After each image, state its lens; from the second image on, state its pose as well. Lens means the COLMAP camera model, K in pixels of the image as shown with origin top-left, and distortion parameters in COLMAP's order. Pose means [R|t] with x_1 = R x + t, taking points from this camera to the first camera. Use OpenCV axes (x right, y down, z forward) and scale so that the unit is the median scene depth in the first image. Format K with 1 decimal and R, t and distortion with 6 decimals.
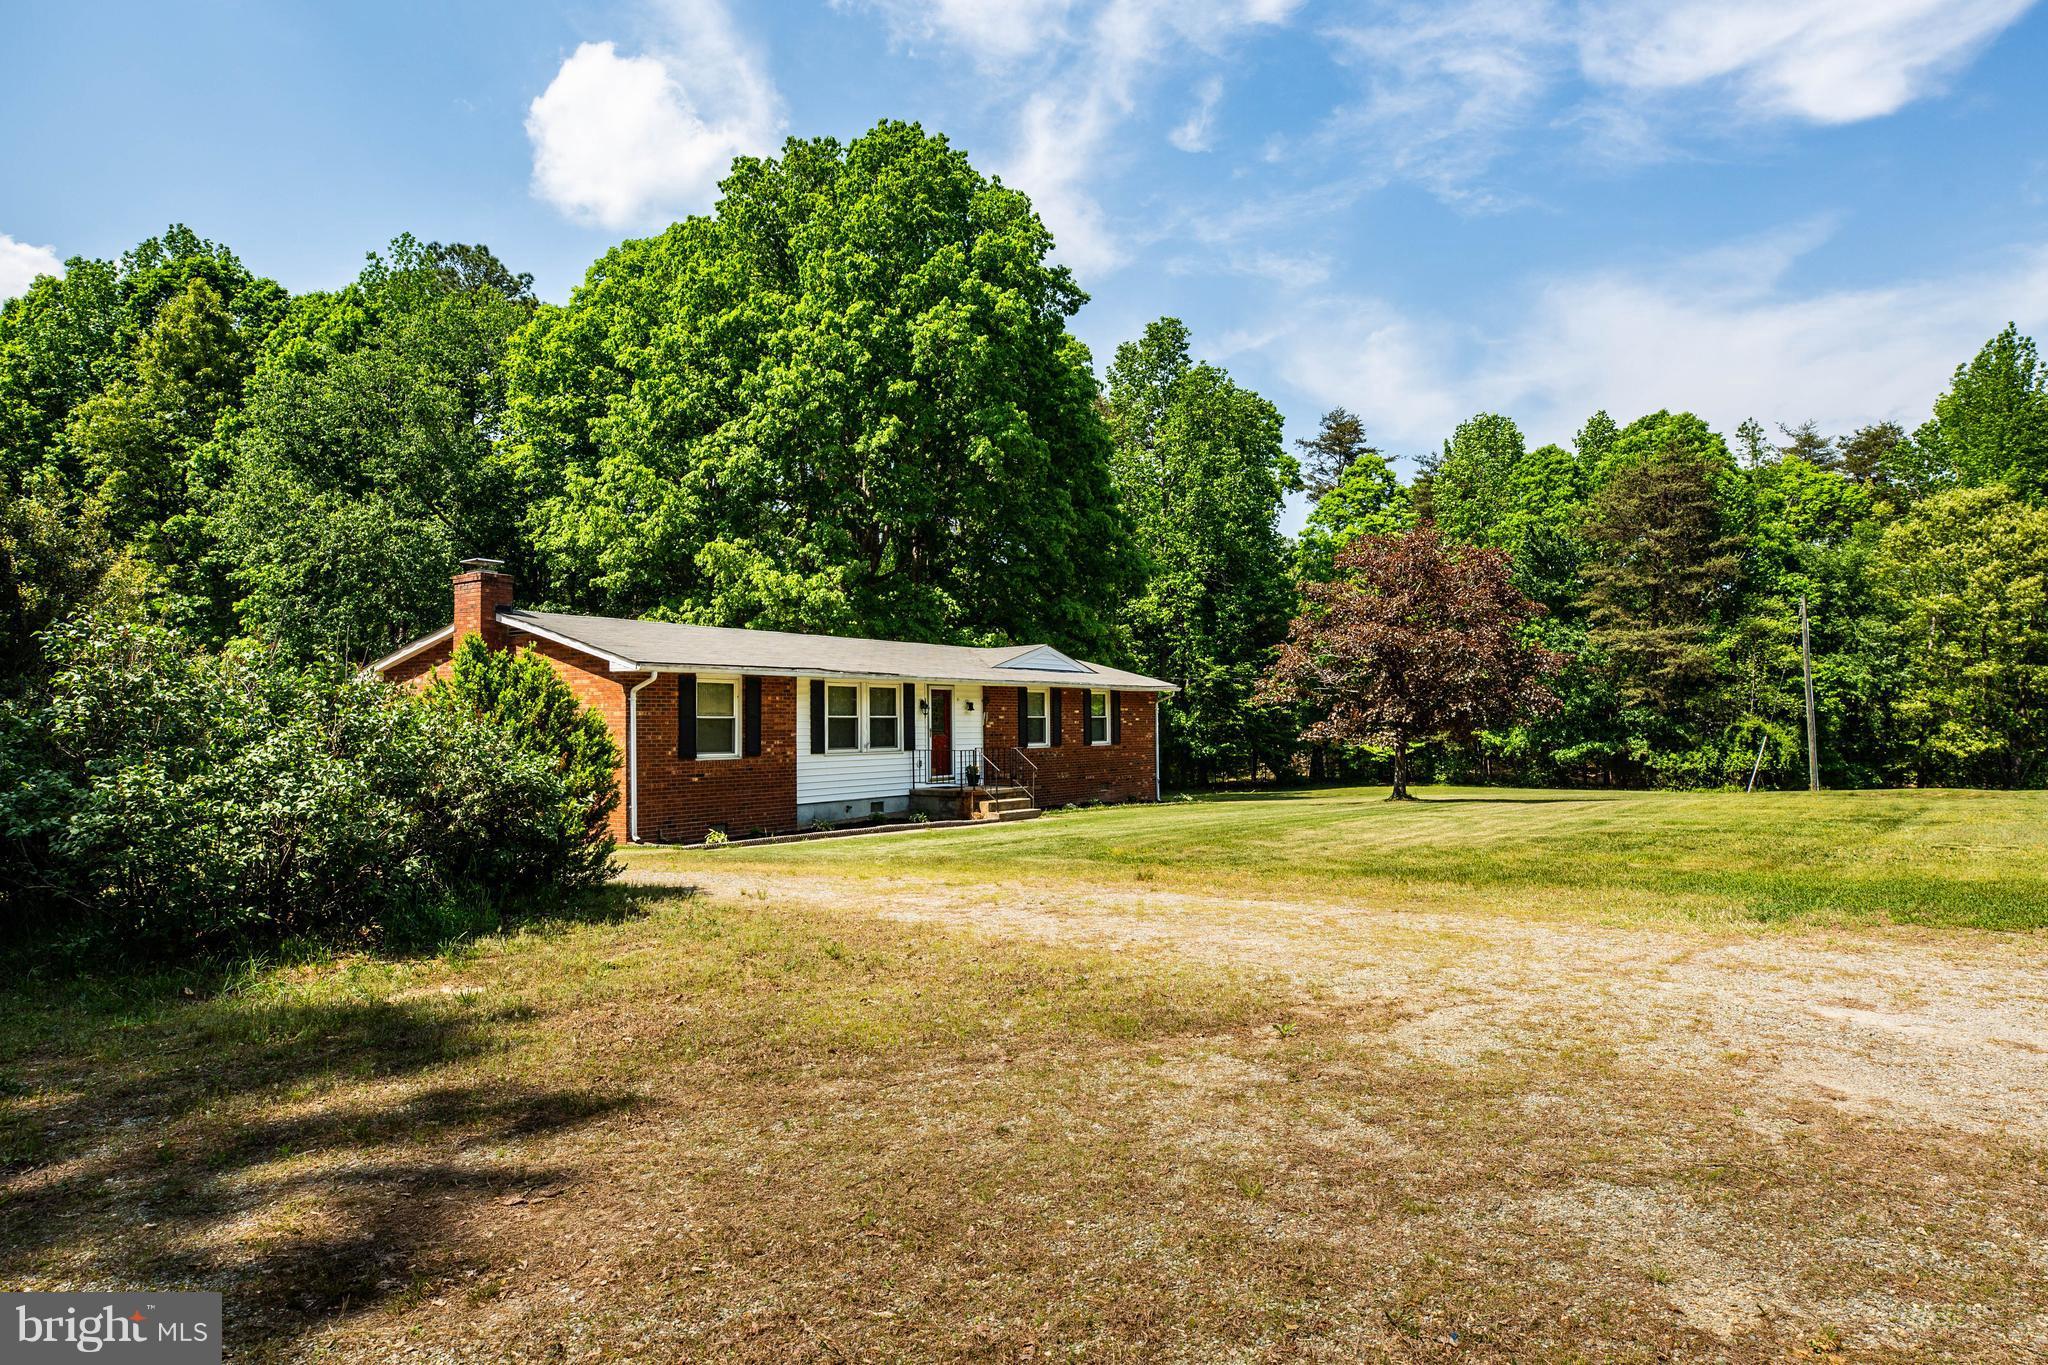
lens RADIAL K [[1211.9, 0, 1014.0], [0, 1211.9, 685.1], [0, 0, 1]] dist [0.000298, 0.001169]
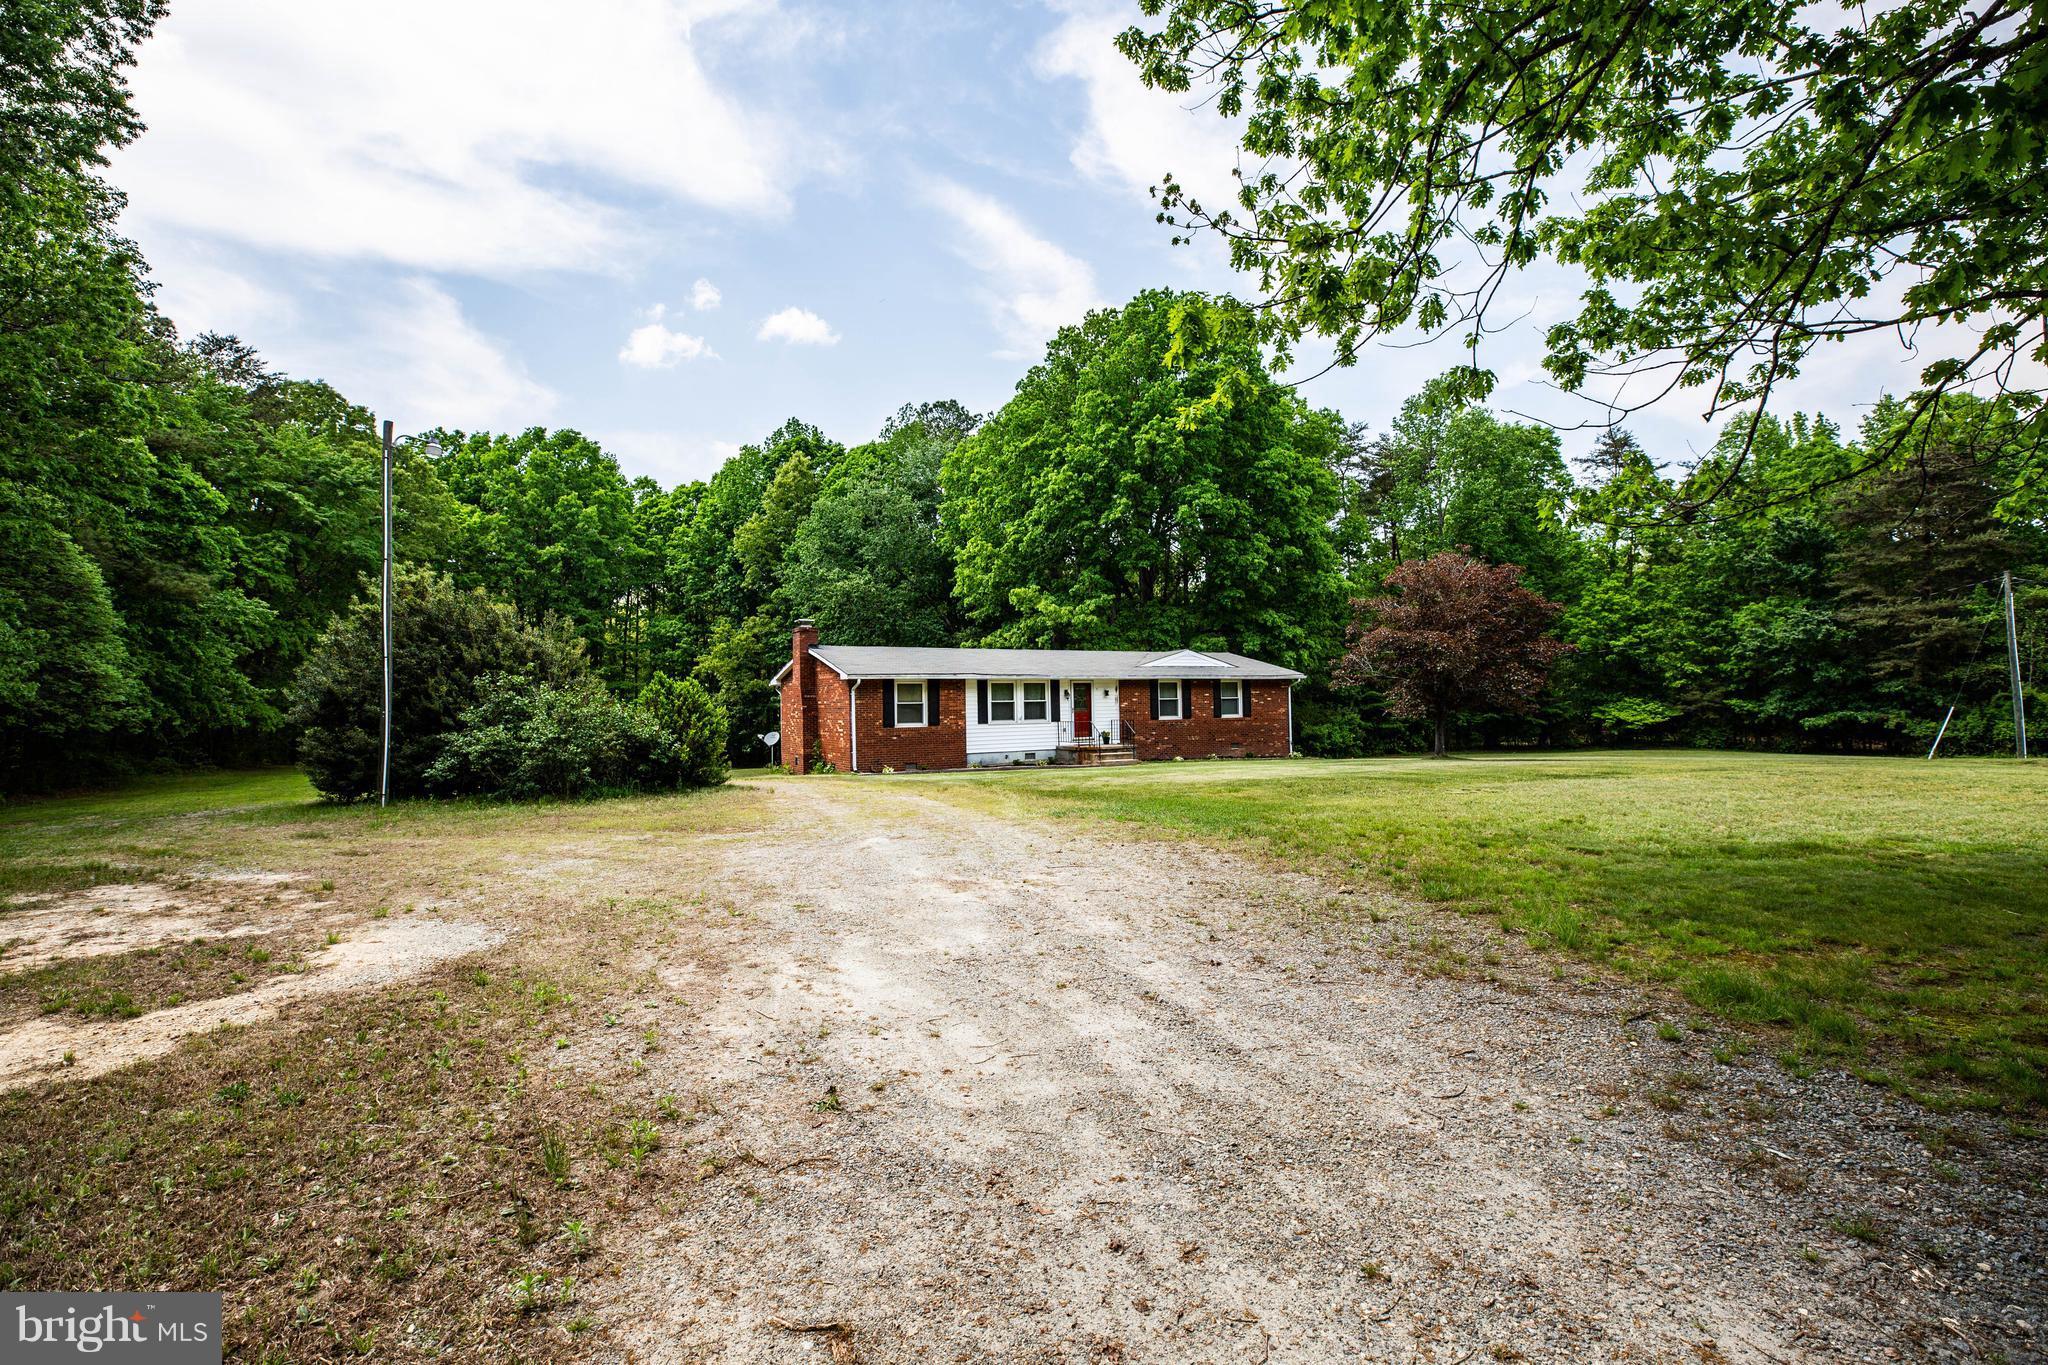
lens RADIAL K [[924.7, 0, 1026.3], [0, 924.7, 665.9], [0, 0, 1]] dist [-0.035814, 0.009062]
pose [[0.903570, -0.024784, -0.427723, 0.329563], [0.023712, 0.999688, -0.007836, -0.008964], [0.427784, -0.003062, 0.903876, -0.100778]]
